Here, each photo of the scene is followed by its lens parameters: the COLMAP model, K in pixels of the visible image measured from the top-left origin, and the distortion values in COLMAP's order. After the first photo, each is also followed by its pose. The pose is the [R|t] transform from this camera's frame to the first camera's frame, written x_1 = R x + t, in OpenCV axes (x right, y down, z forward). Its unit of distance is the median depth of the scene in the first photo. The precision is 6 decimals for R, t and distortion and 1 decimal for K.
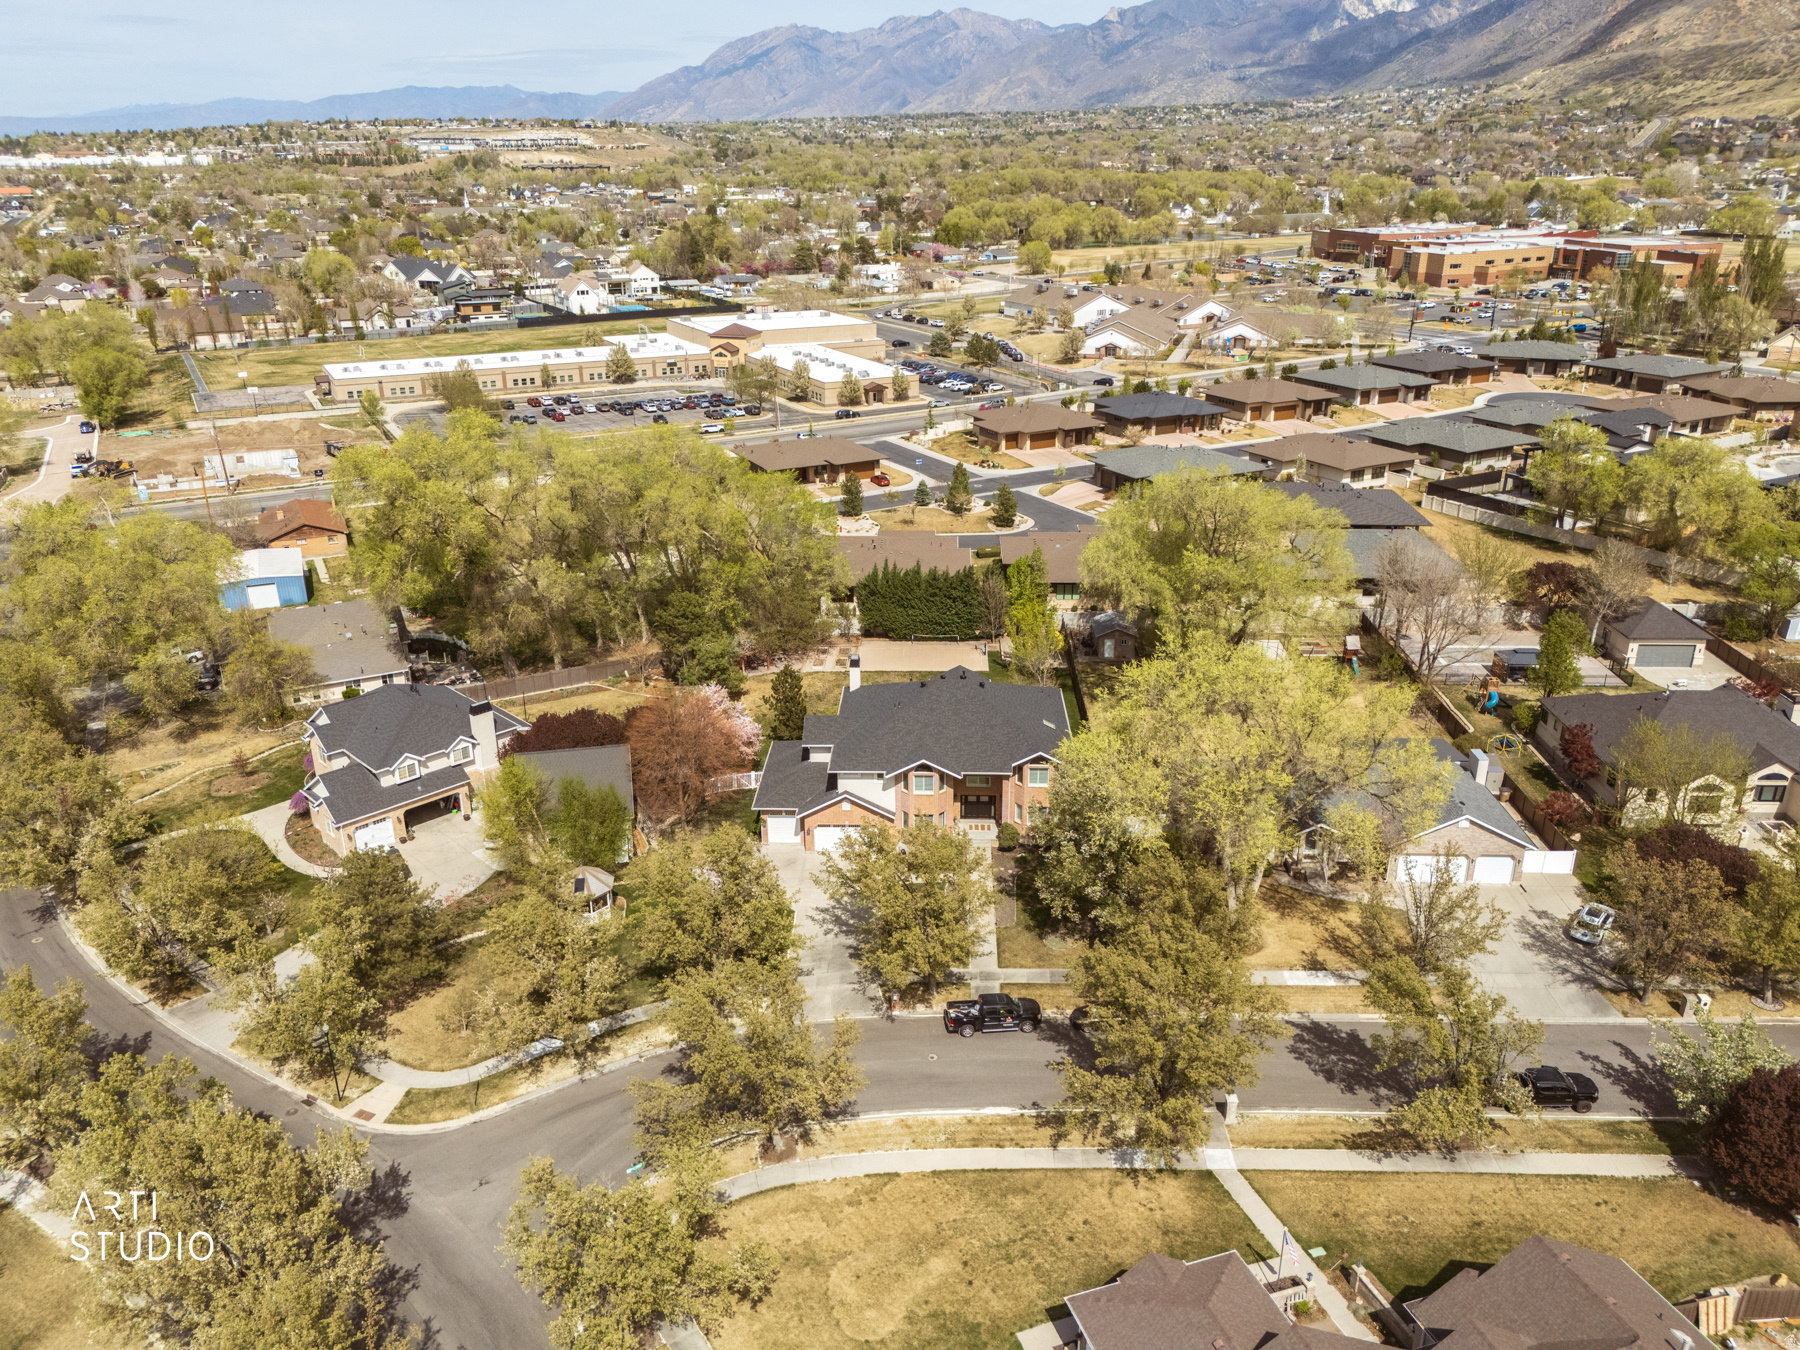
lens RADIAL K [[1326.6, 0, 905.9], [0, 1326.6, 678.5], [0, 0, 1]] dist [0.065890, -0.060821]
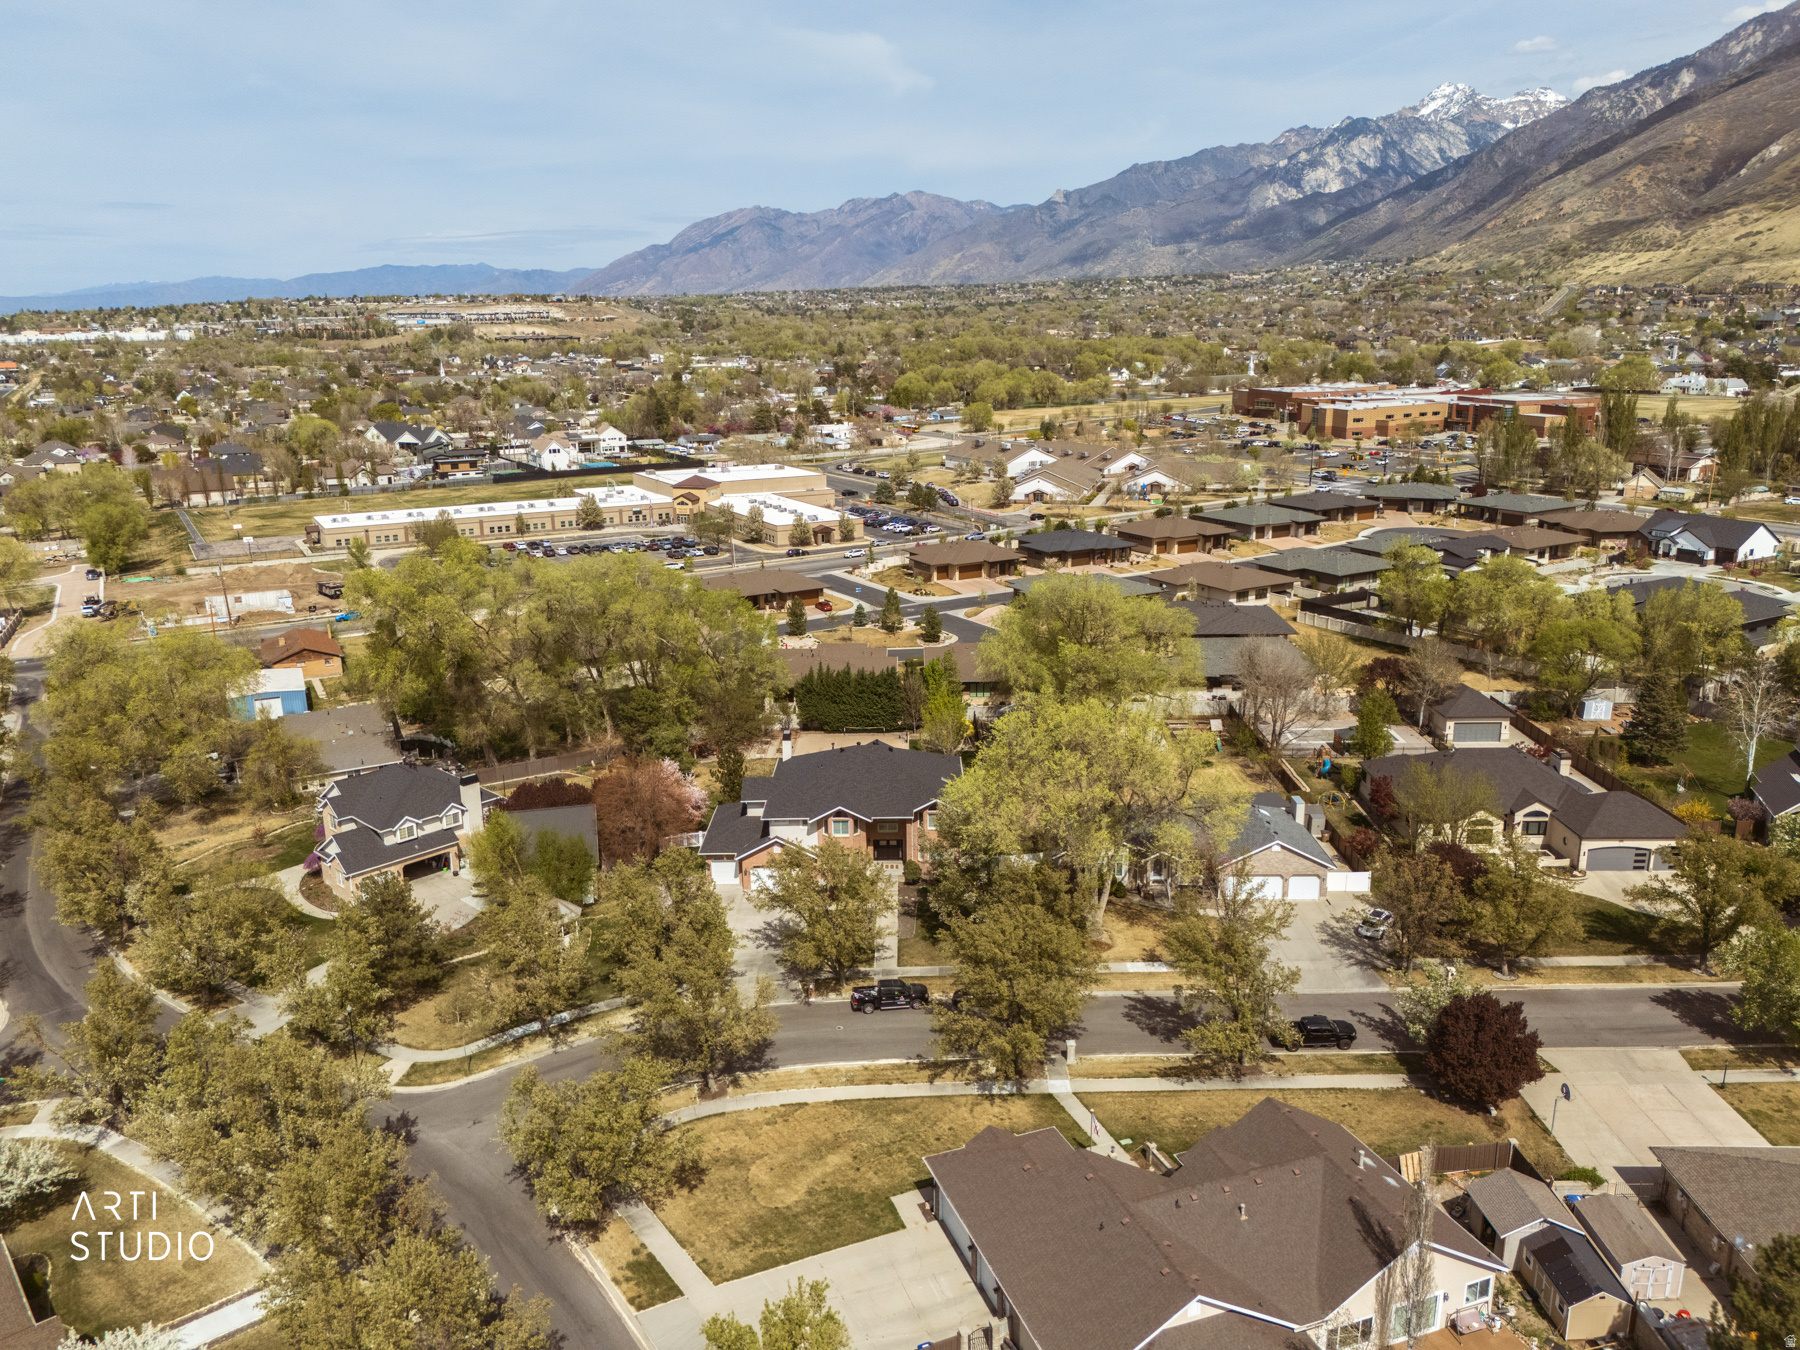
lens RADIAL K [[1326.6, 0, 905.9], [0, 1326.6, 678.5], [0, 0, 1]] dist [0.065890, -0.060821]
pose [[0.999557, -0.014739, 0.025850, 0.014295], [0.017566, 0.993465, -0.112778, 0.026627], [-0.024019, 0.113182, 0.993284, -0.071750]]
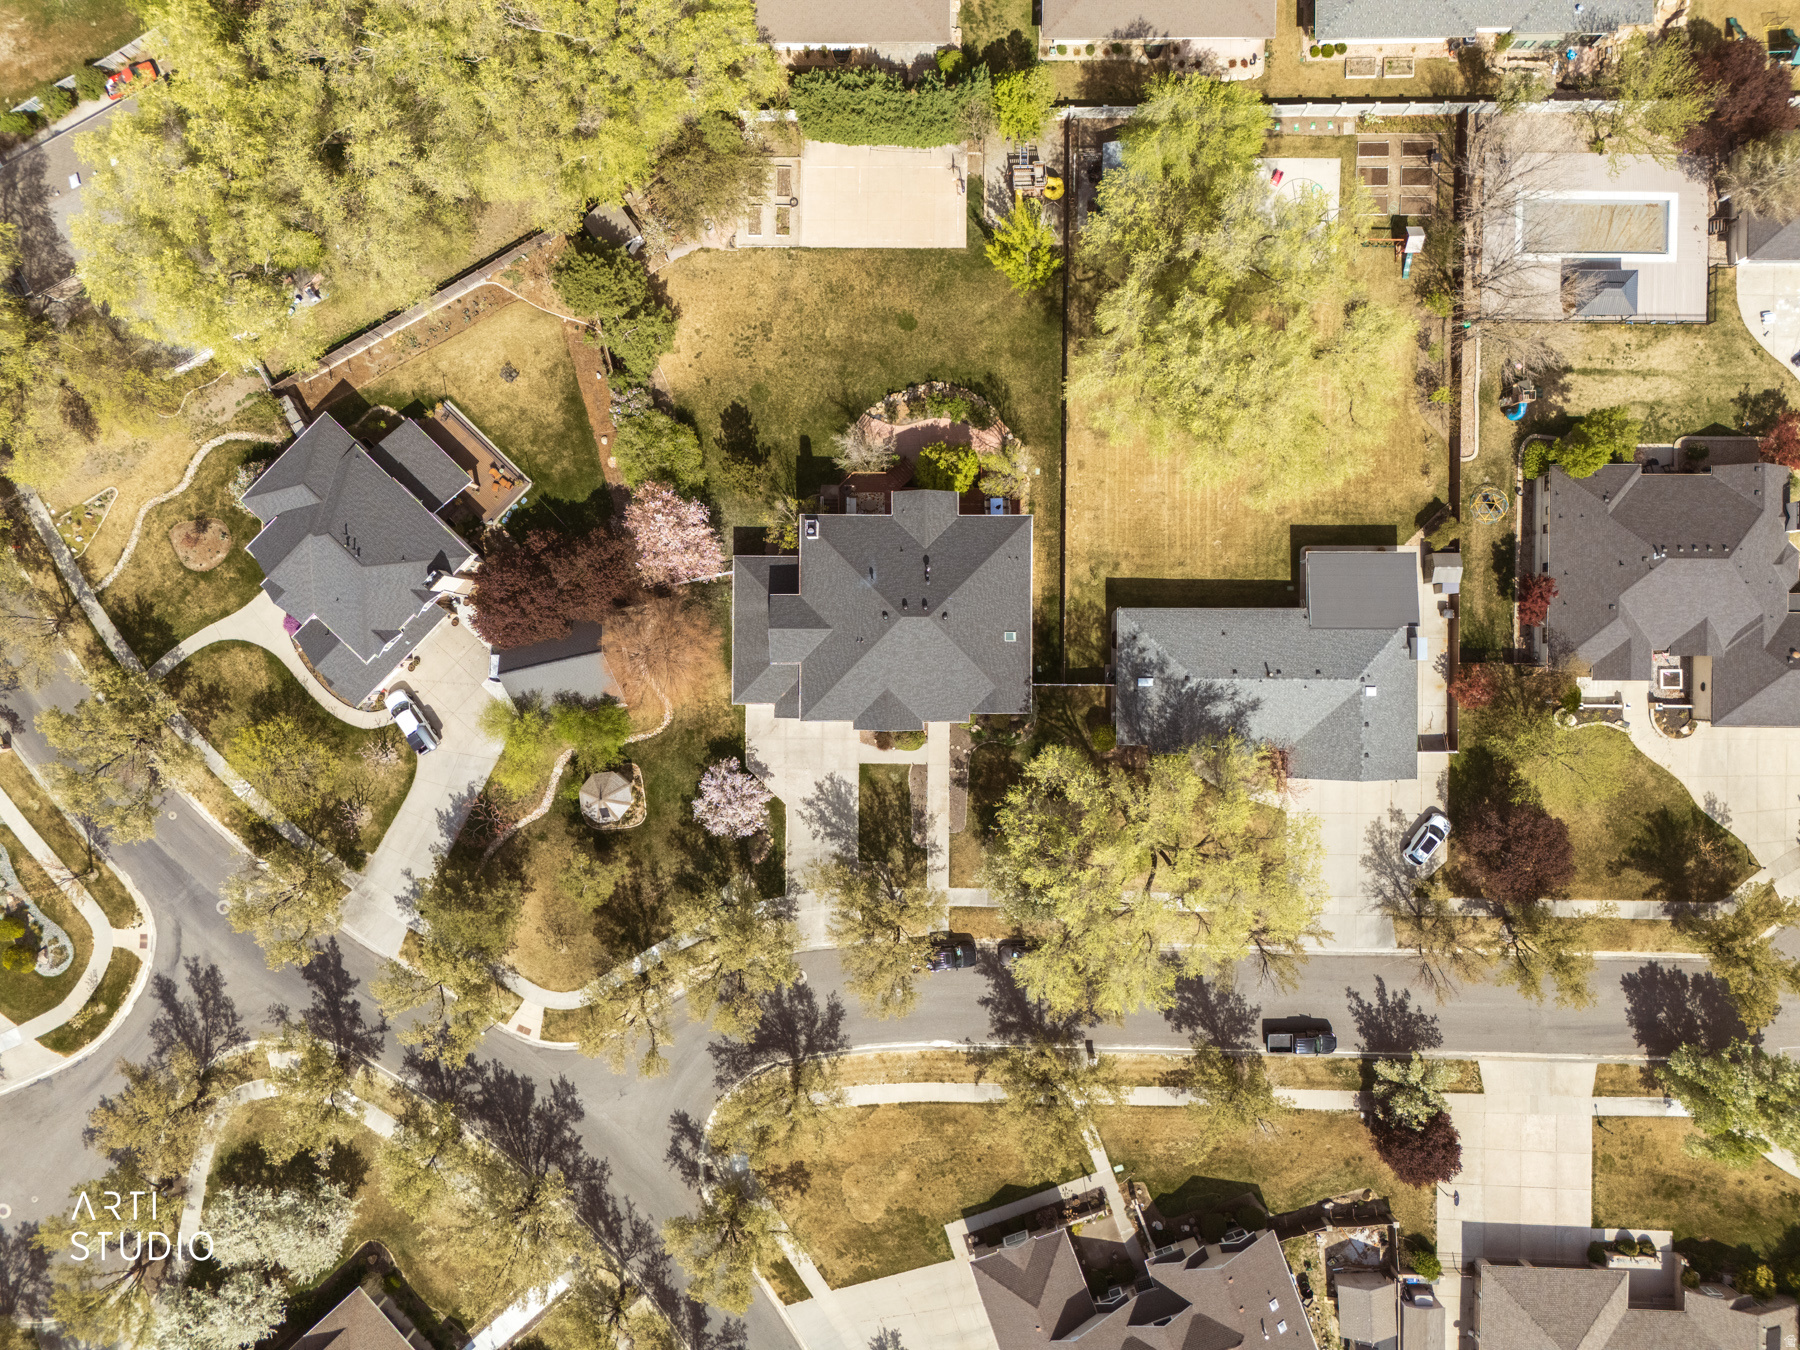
lens RADIAL K [[1326.6, 0, 905.9], [0, 1326.6, 678.5], [0, 0, 1]] dist [0.065890, -0.060821]
pose [[0.999672, -0.022212, -0.012725, 0.013890], [0.020057, 0.370765, 0.928510, -0.309293], [-0.015906, -0.928461, 0.371089, 0.204763]]
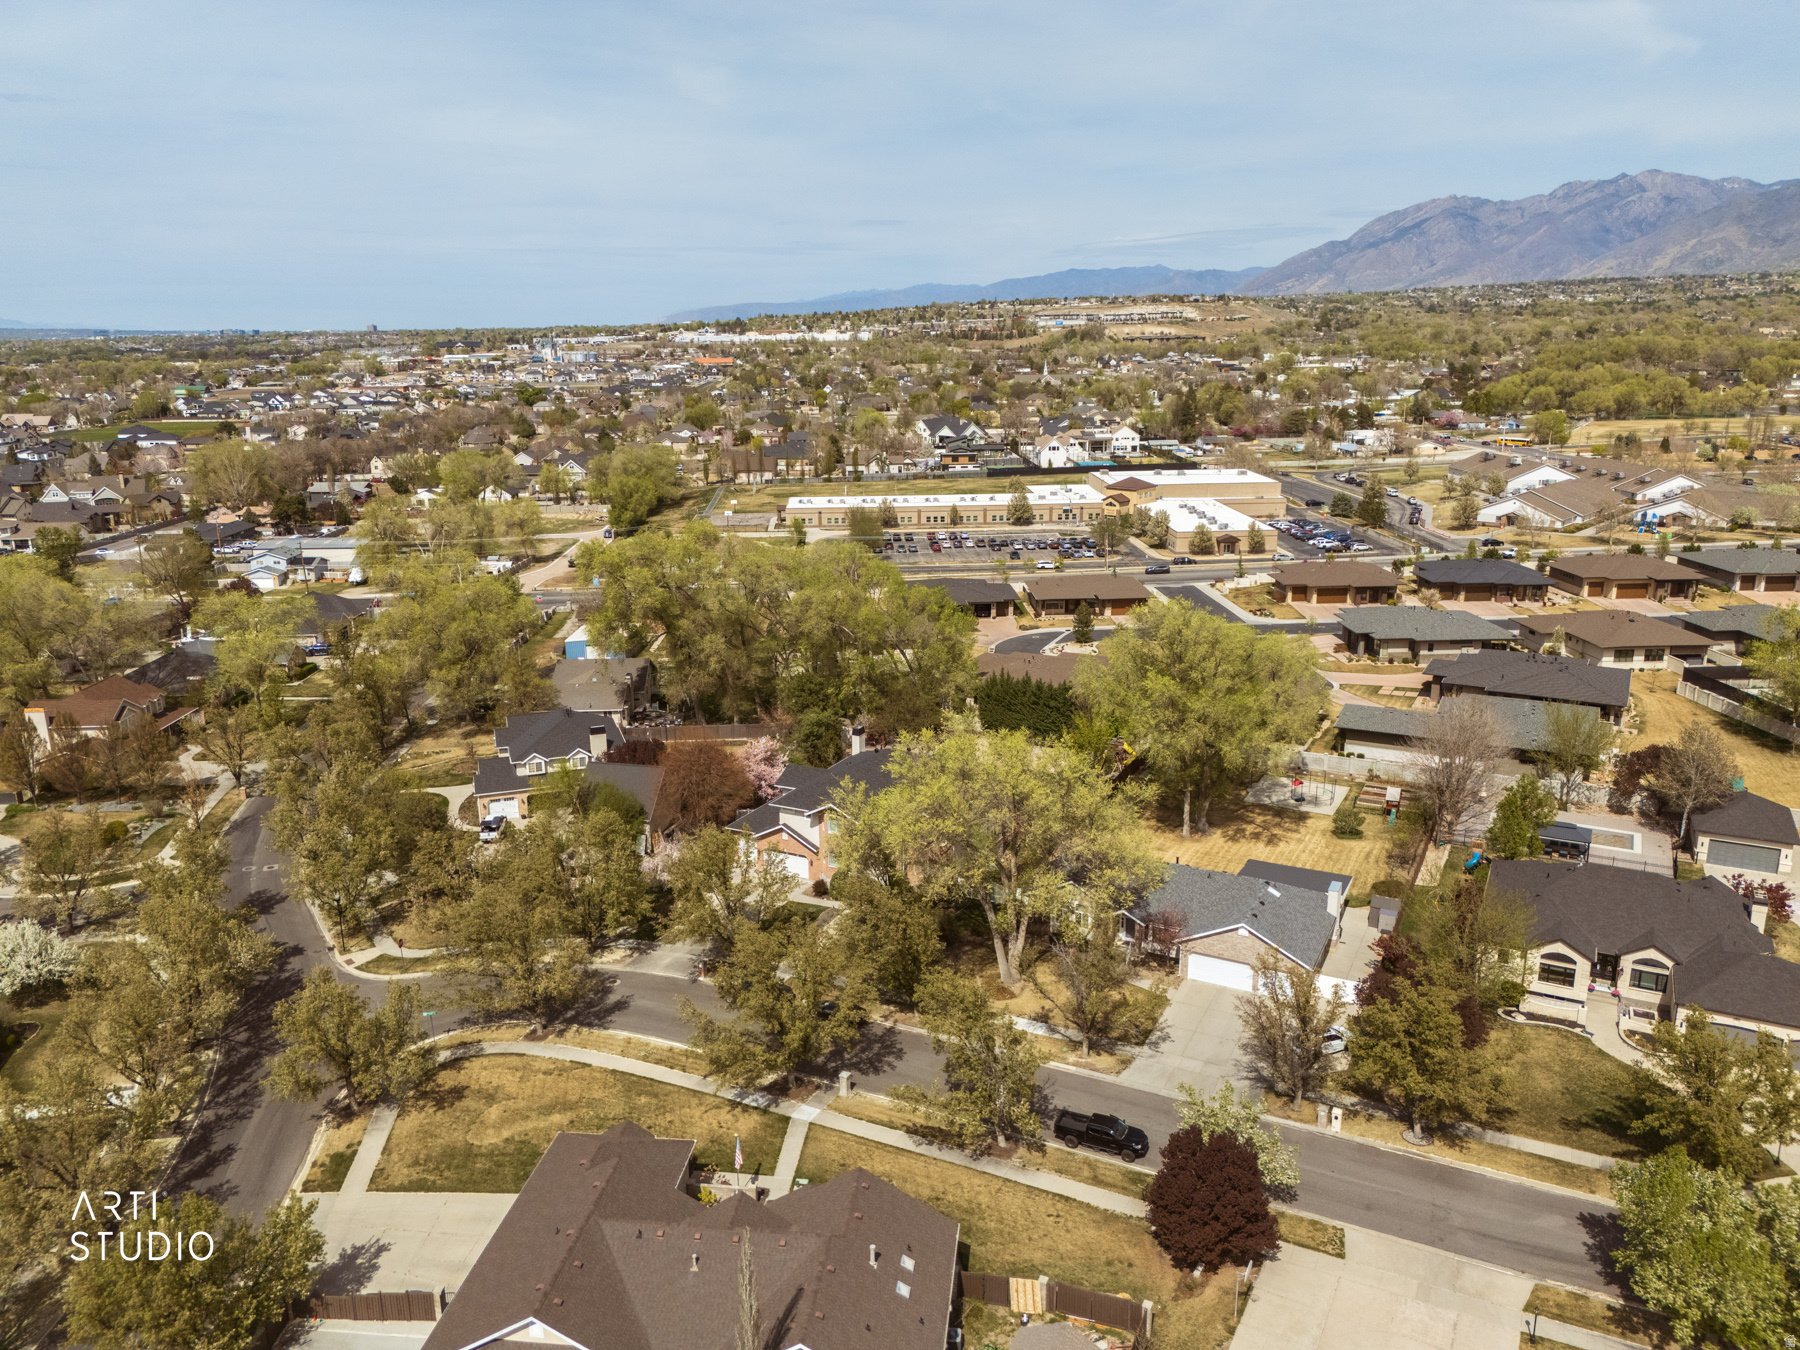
lens RADIAL K [[1326.6, 0, 905.9], [0, 1326.6, 678.5], [0, 0, 1]] dist [0.065890, -0.060821]
pose [[0.902055, 0.106629, -0.418244, 0.185913], [-0.153809, 0.984803, -0.080661, 0.011250], [0.403287, 0.137090, 0.904746, -0.032247]]
